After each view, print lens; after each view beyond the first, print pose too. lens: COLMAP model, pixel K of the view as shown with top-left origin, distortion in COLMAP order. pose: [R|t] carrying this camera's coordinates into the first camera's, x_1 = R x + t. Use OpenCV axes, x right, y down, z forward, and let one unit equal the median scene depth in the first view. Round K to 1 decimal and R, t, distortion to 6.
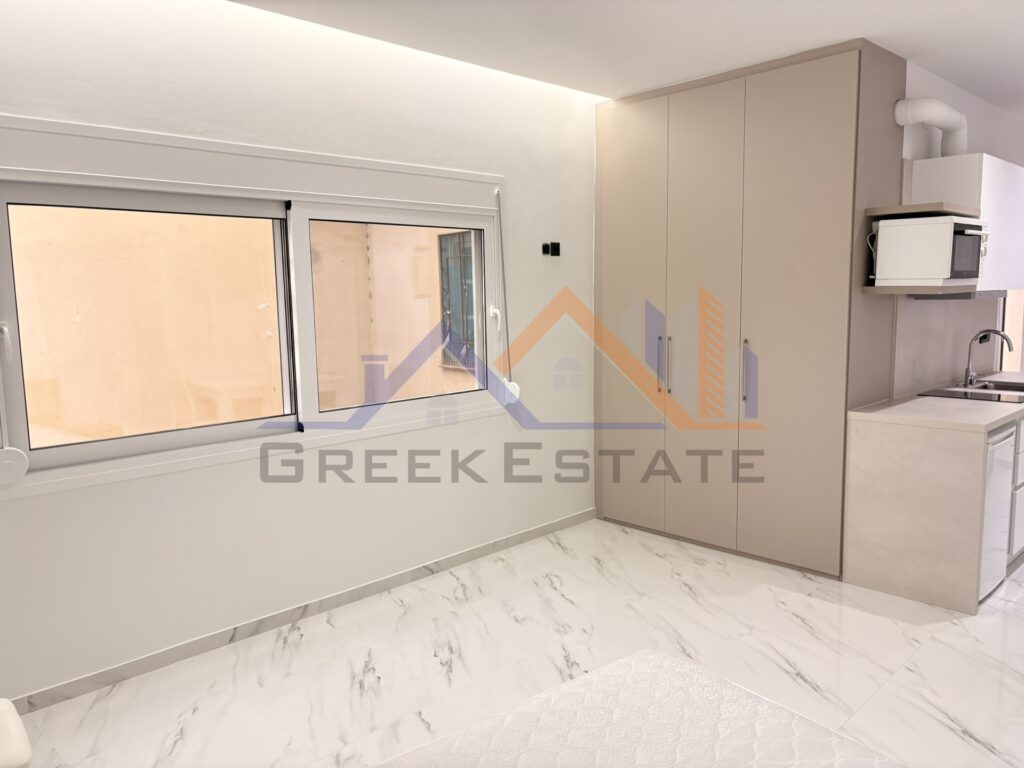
lens RADIAL K [[778.8, 0, 512.0], [0, 778.8, 384.0], [0, 0, 1]] dist [0.050035, -0.051654]
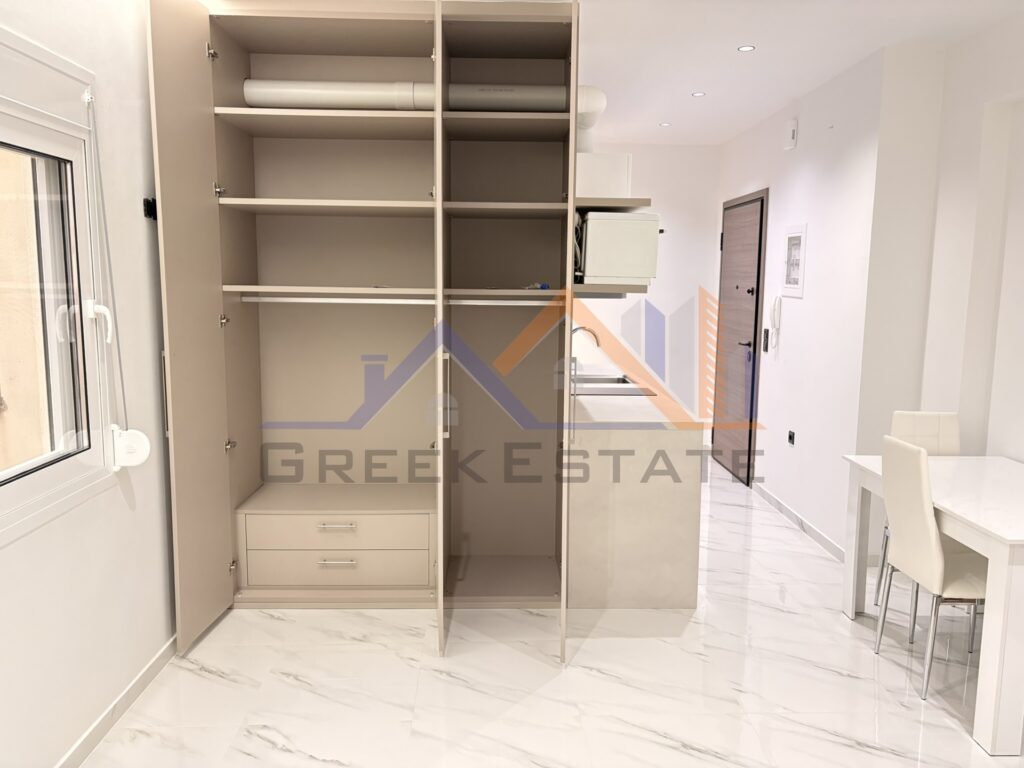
lens RADIAL K [[778.8, 0, 512.0], [0, 778.8, 384.0], [0, 0, 1]] dist [0.050035, -0.051654]
pose [[0.674691, -0.072251, 0.734556, -0.263087], [0.064034, 0.997175, 0.039267, -0.045866], [-0.735318, 0.020543, 0.677411, 0.420451]]
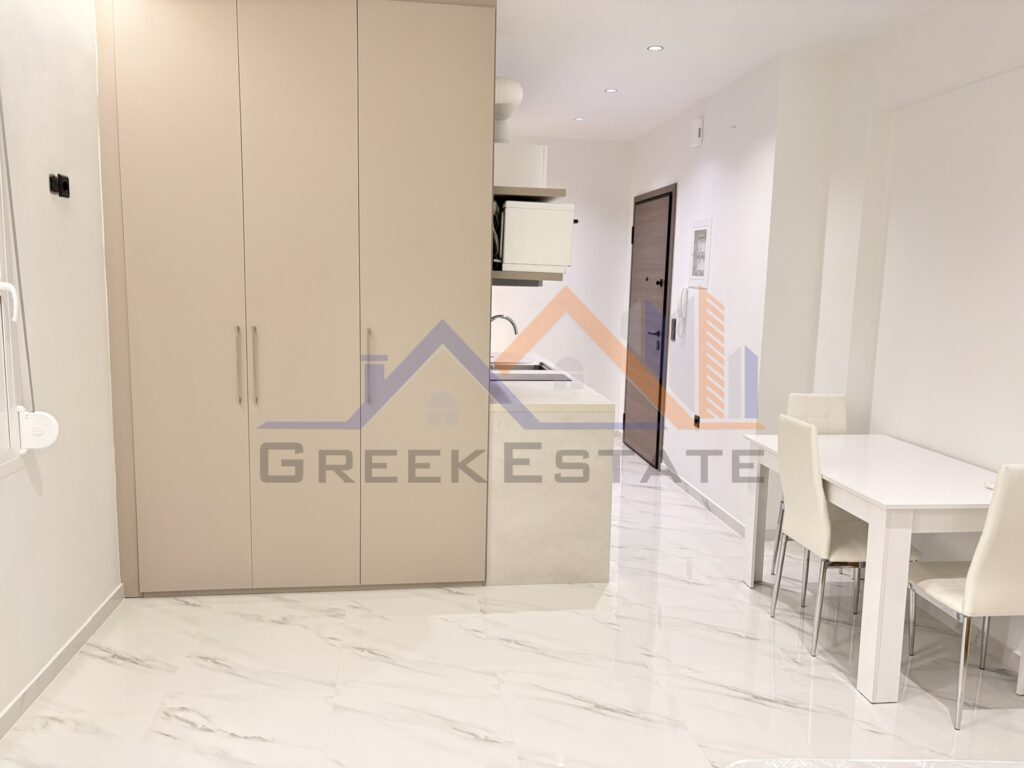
lens RADIAL K [[777.5, 0, 512.0], [0, 777.5, 384.0], [0, 0, 1]] dist [0.079798, -0.097598]
pose [[0.591660, -0.079612, 0.802247, -0.283566], [0.060200, 0.996697, 0.054511, -0.036214], [-0.803937, 0.016043, 0.594498, 0.409184]]
